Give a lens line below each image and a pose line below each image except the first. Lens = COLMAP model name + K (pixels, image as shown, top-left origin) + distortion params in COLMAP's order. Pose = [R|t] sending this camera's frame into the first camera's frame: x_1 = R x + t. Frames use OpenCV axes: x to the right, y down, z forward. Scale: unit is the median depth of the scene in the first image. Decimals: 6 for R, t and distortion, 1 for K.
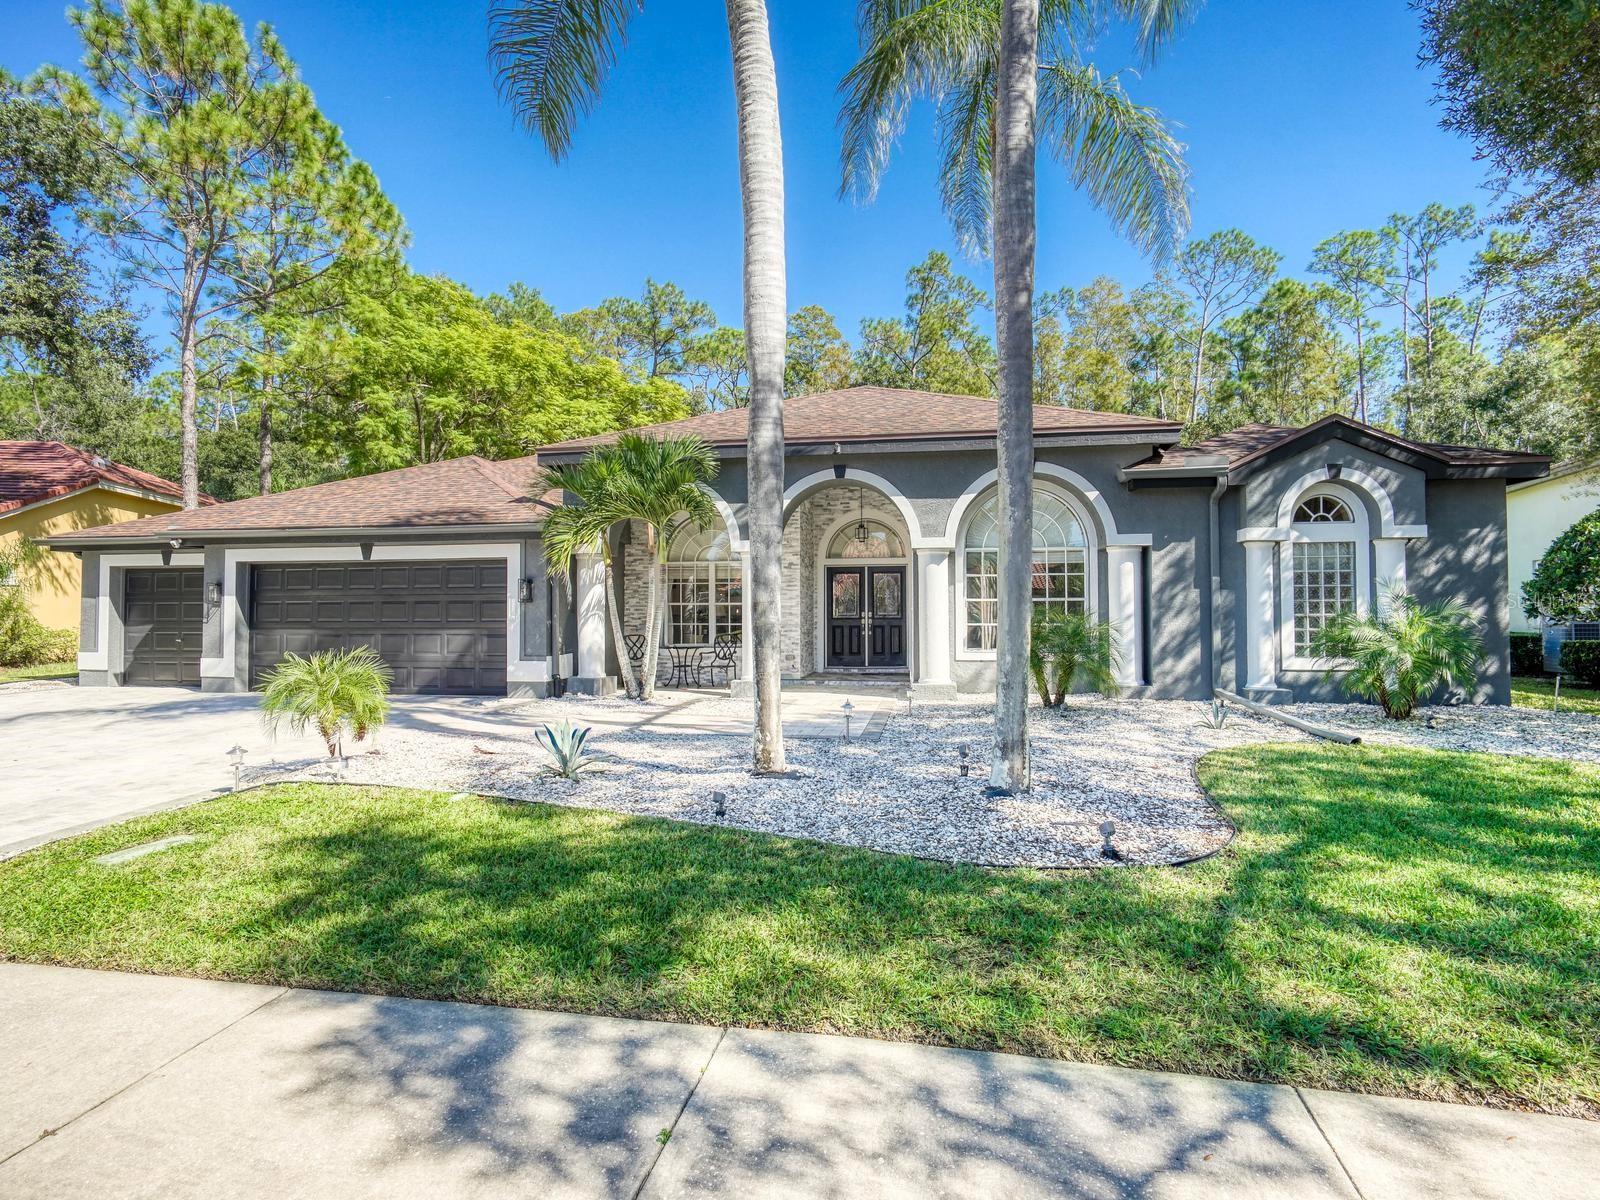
lens RADIAL K [[771.0, 0, 831.5], [0, 771.0, 597.7], [0, 0, 1]] dist [-0.002925, 0.000468]
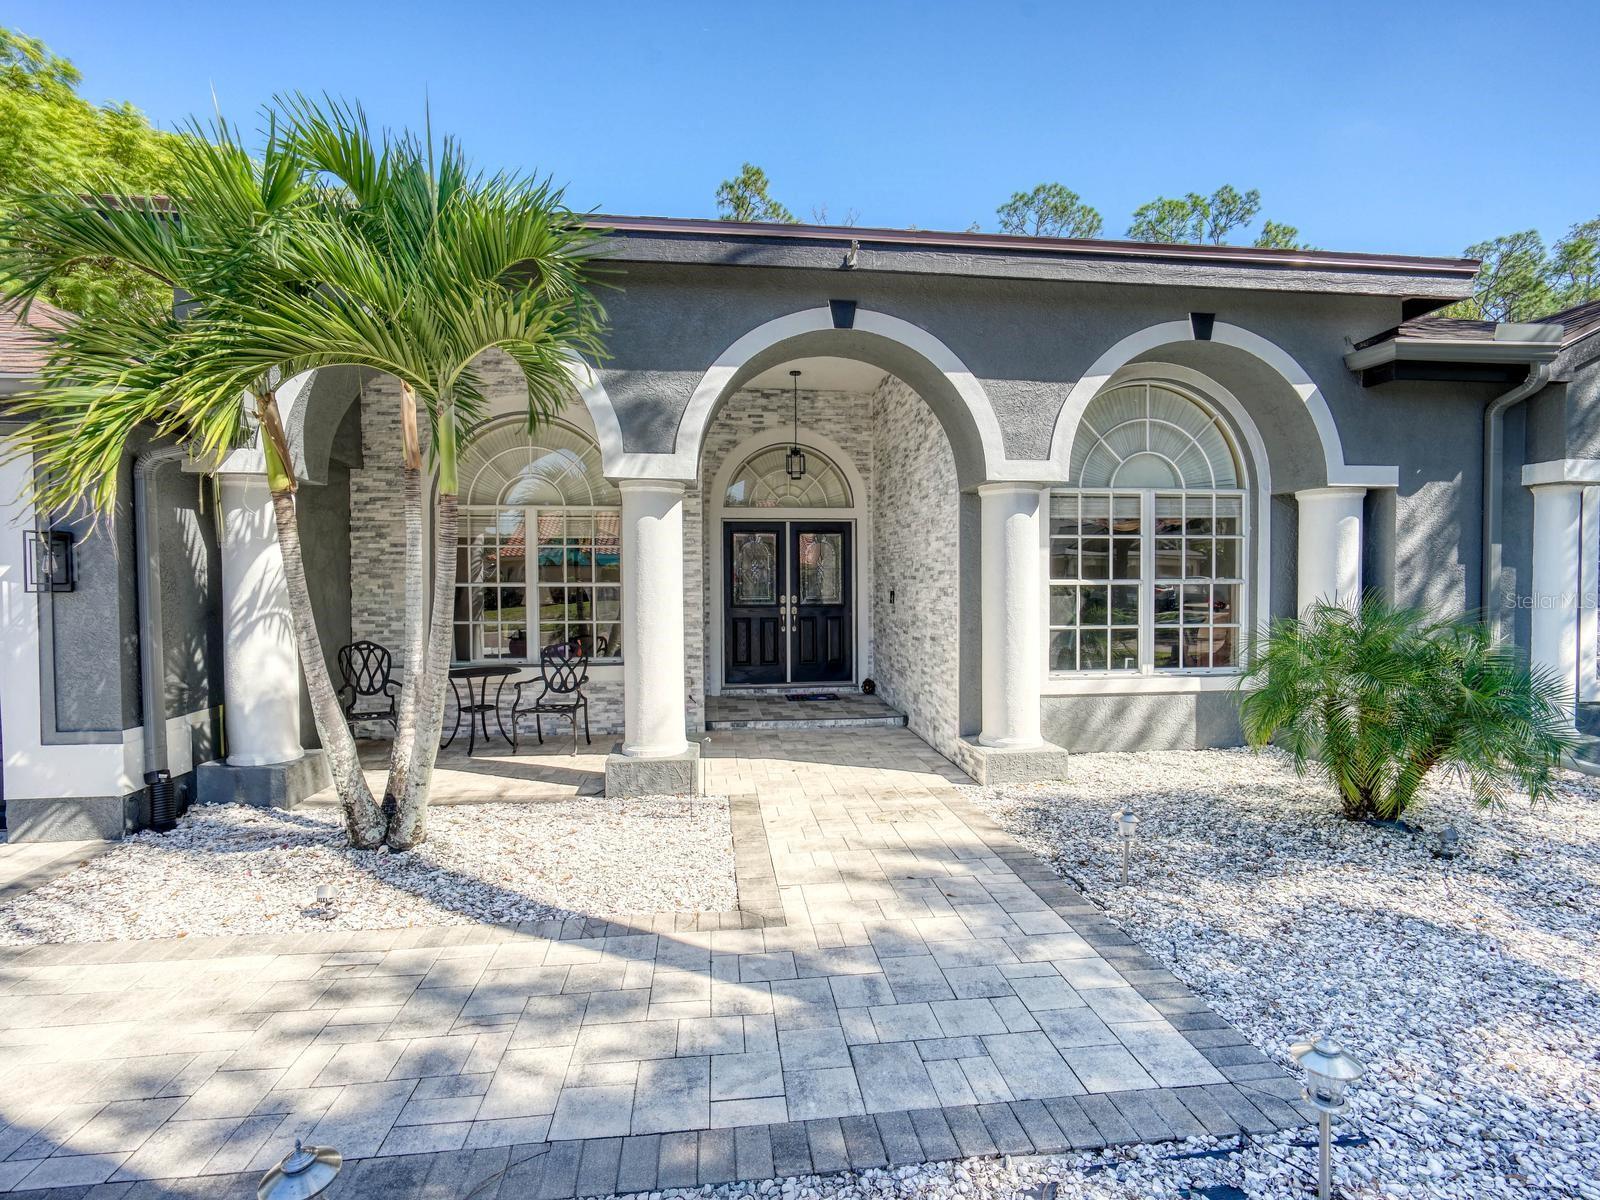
lens RADIAL K [[752.4, 0, 794.2], [0, 752.4, 601.6], [0, 0, 1]] dist [-0.003970, -0.000314]
pose [[0.967617, -0.007072, 0.252322, -0.118161], [-0.005939, 0.998693, 0.050765, -0.008391], [-0.252351, -0.050620, 0.966311, 0.475724]]
